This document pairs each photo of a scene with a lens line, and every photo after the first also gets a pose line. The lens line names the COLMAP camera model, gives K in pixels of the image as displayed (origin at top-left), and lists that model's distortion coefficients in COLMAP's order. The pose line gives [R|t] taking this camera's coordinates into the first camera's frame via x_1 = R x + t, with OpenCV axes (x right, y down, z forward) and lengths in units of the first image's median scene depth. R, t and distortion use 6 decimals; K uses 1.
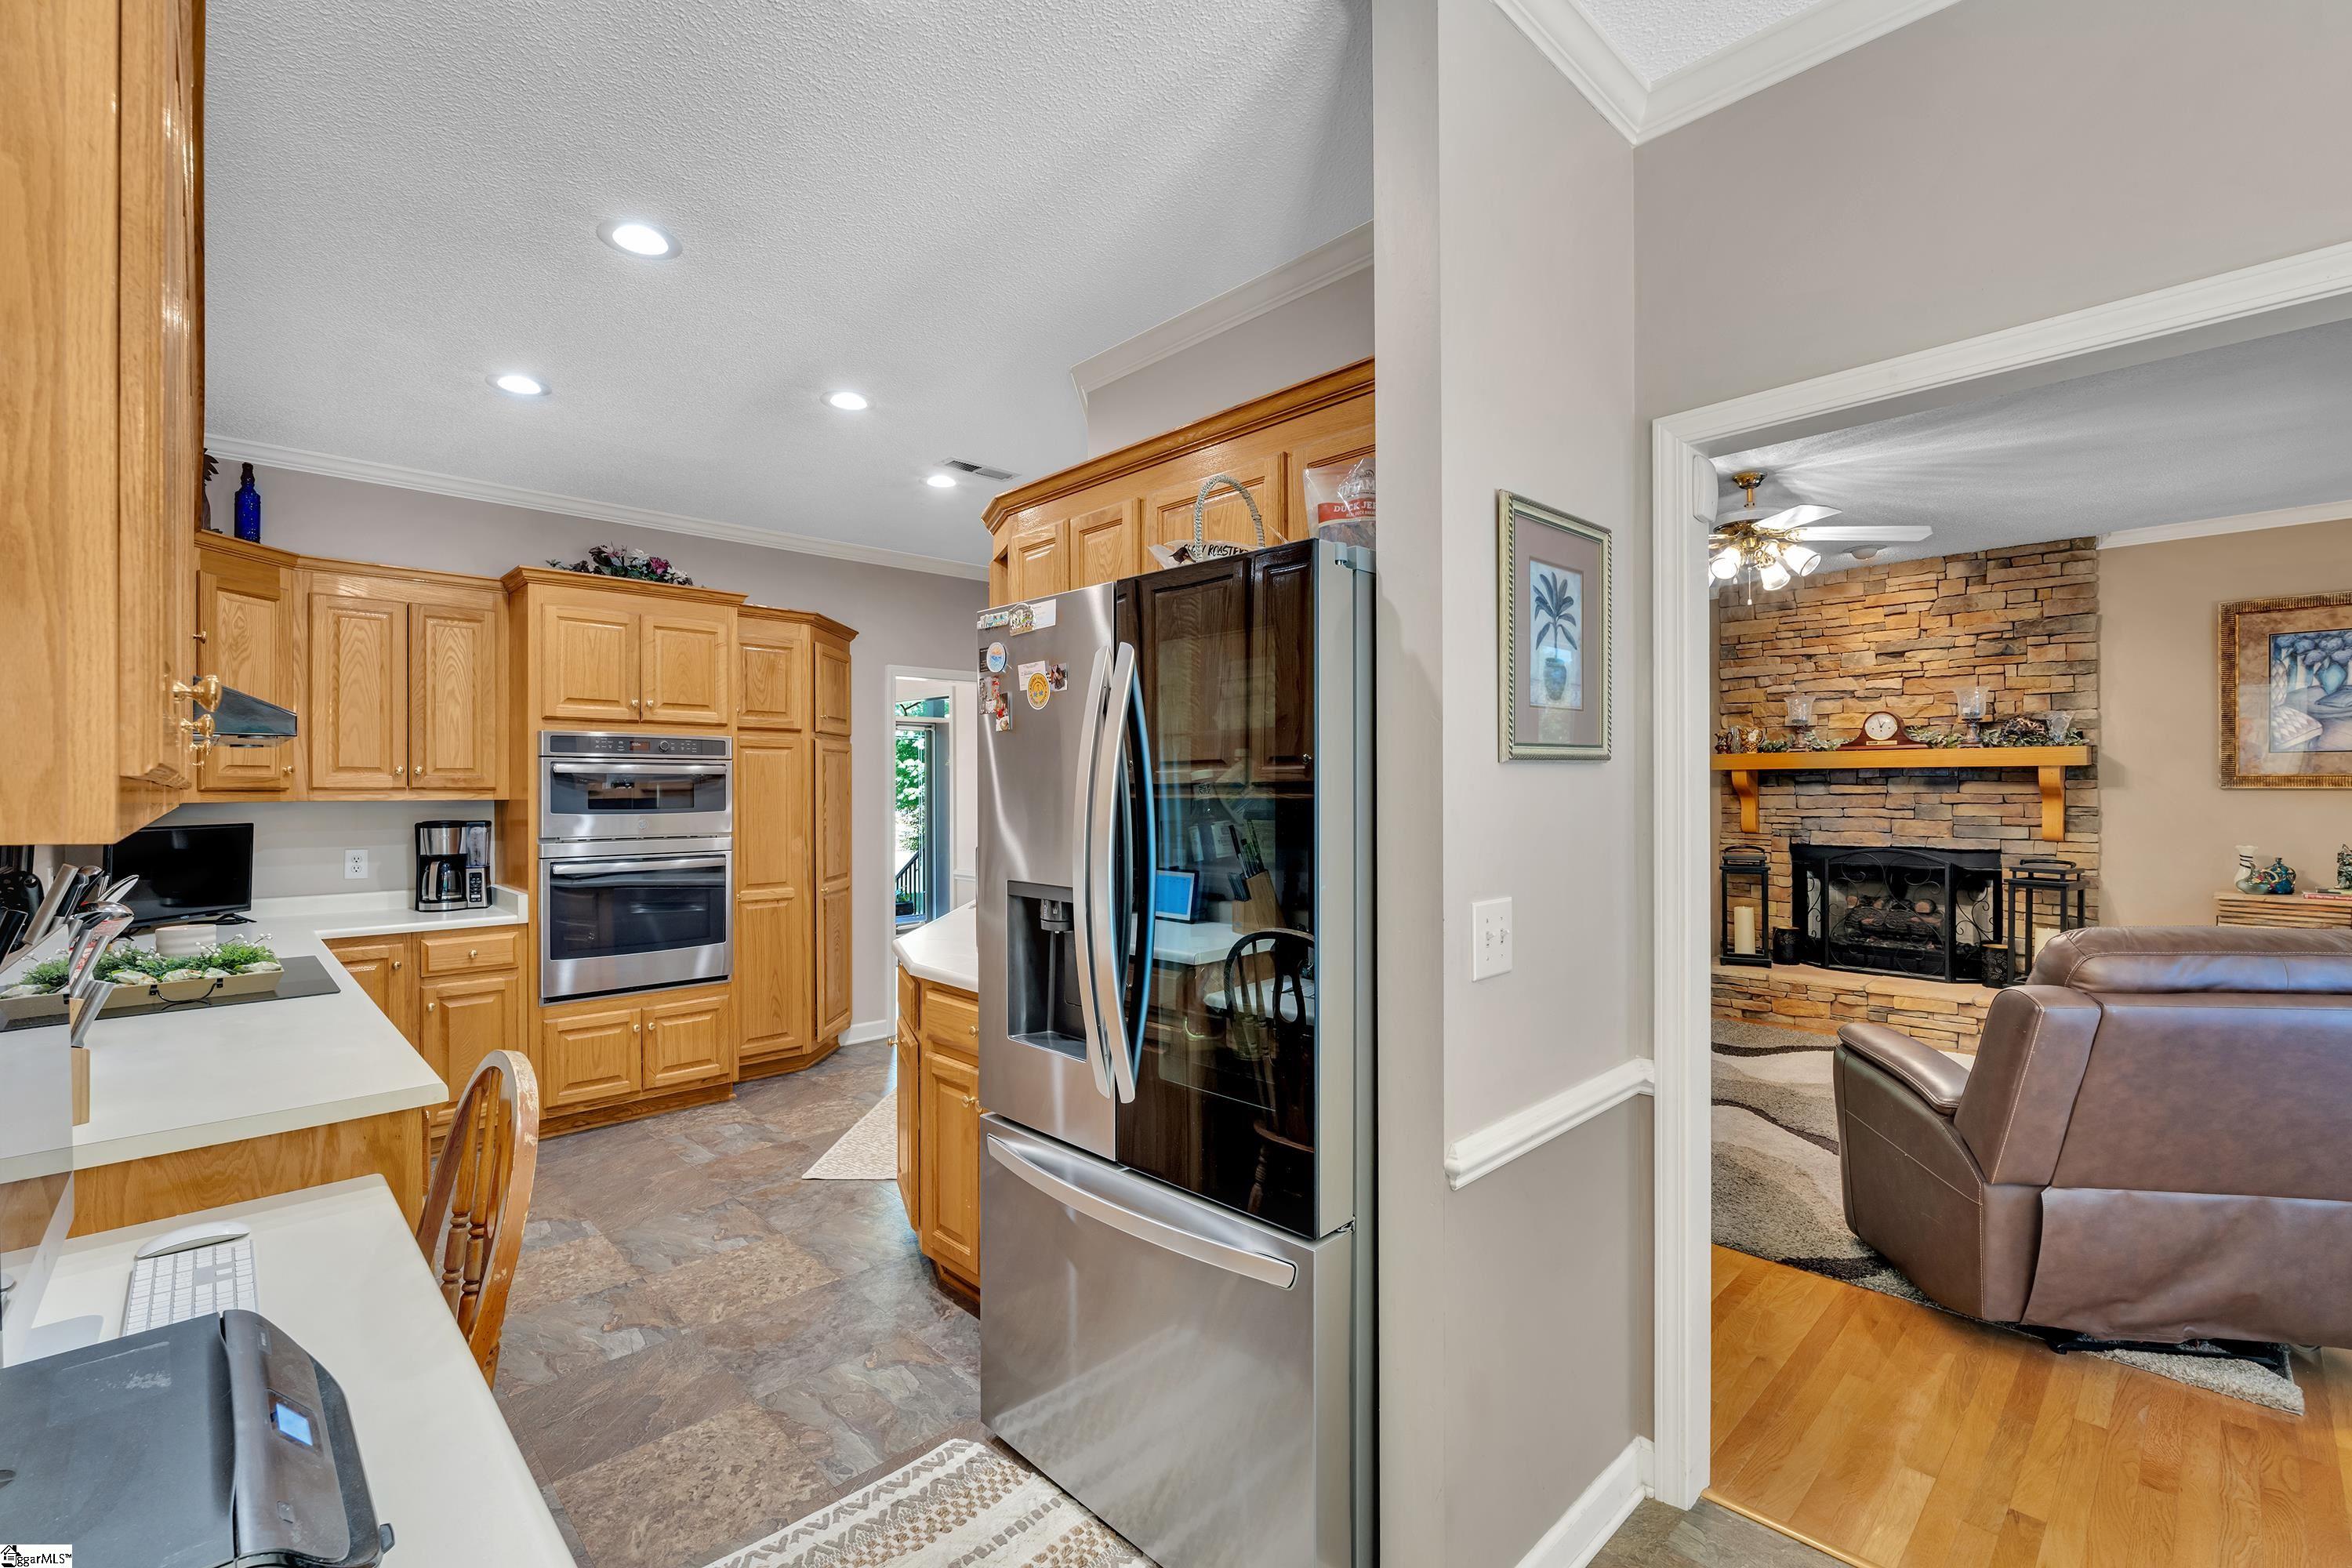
lens RADIAL K [[1026.7, 0, 1181.0], [0, 1026.7, 786.0], [0, 0, 1]] dist [-0.005131, 0.000188]
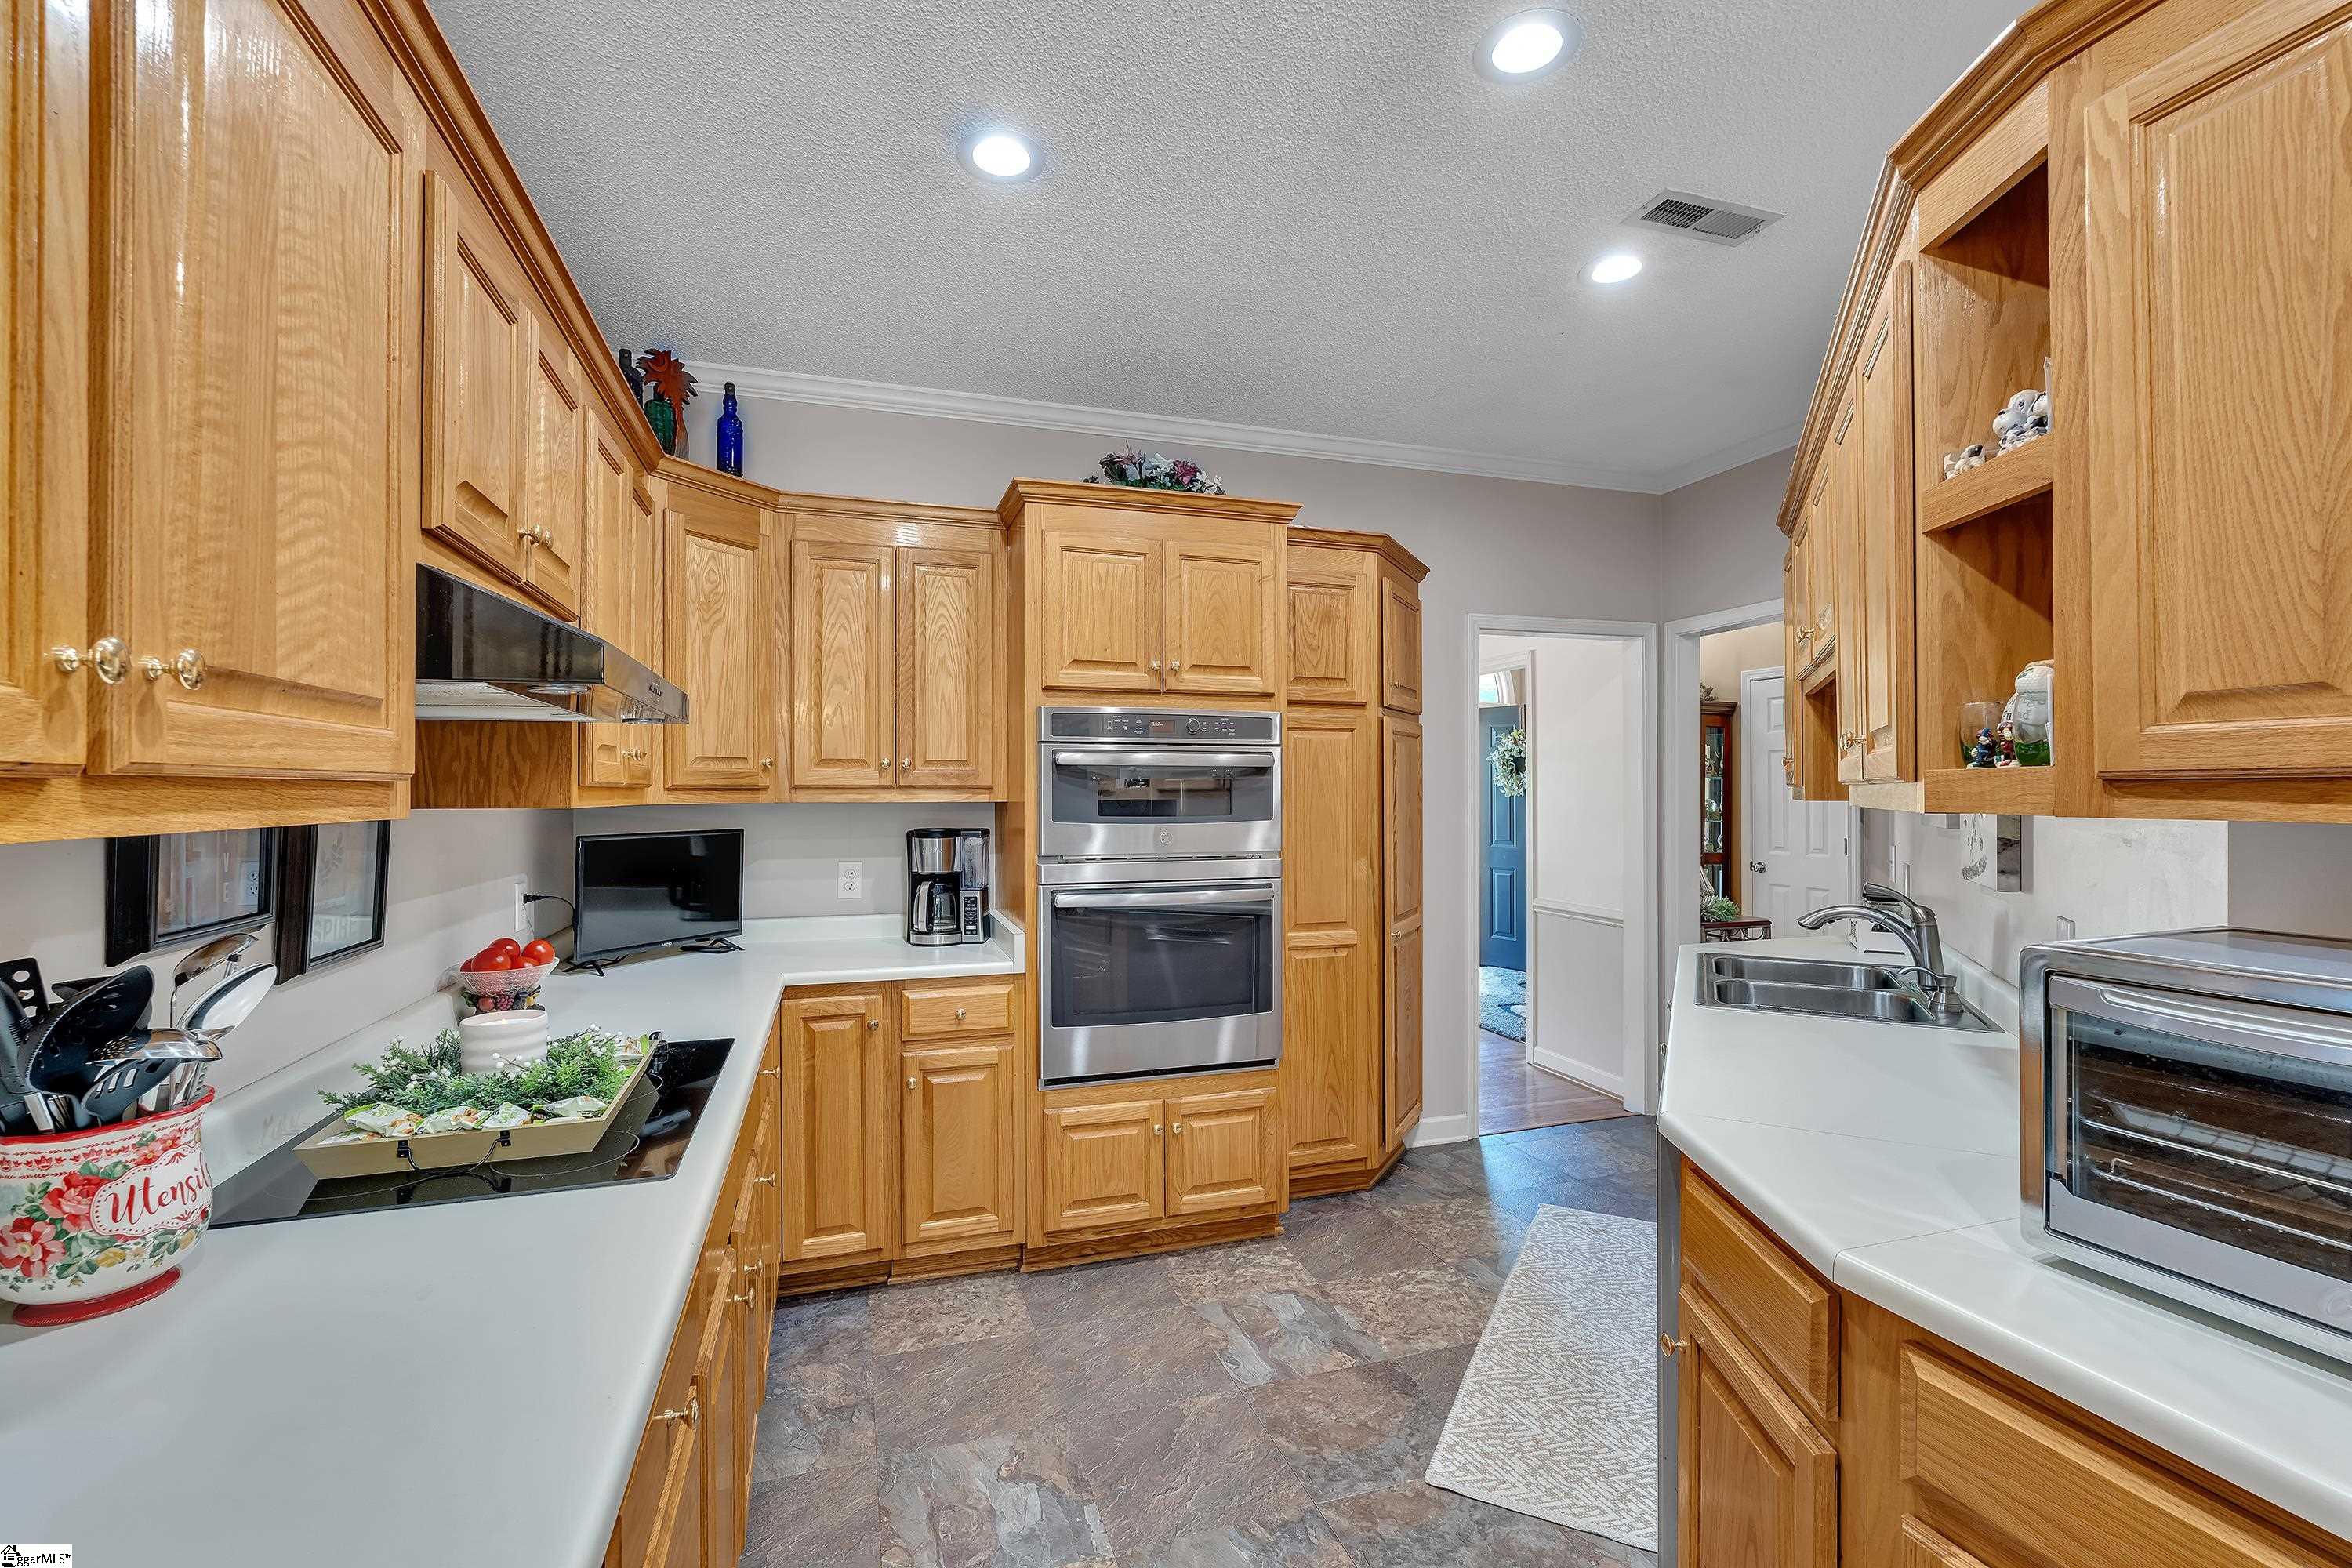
lens RADIAL K [[1026.7, 0, 1181.0], [0, 1026.7, 786.0], [0, 0, 1]] dist [-0.005131, 0.000188]
pose [[0.900504, 0.000047, -0.434849, -0.214326], [-0.000409, 1.000000, -0.000740, 0.002133], [0.434849, 0.000845, 0.900503, 0.379034]]
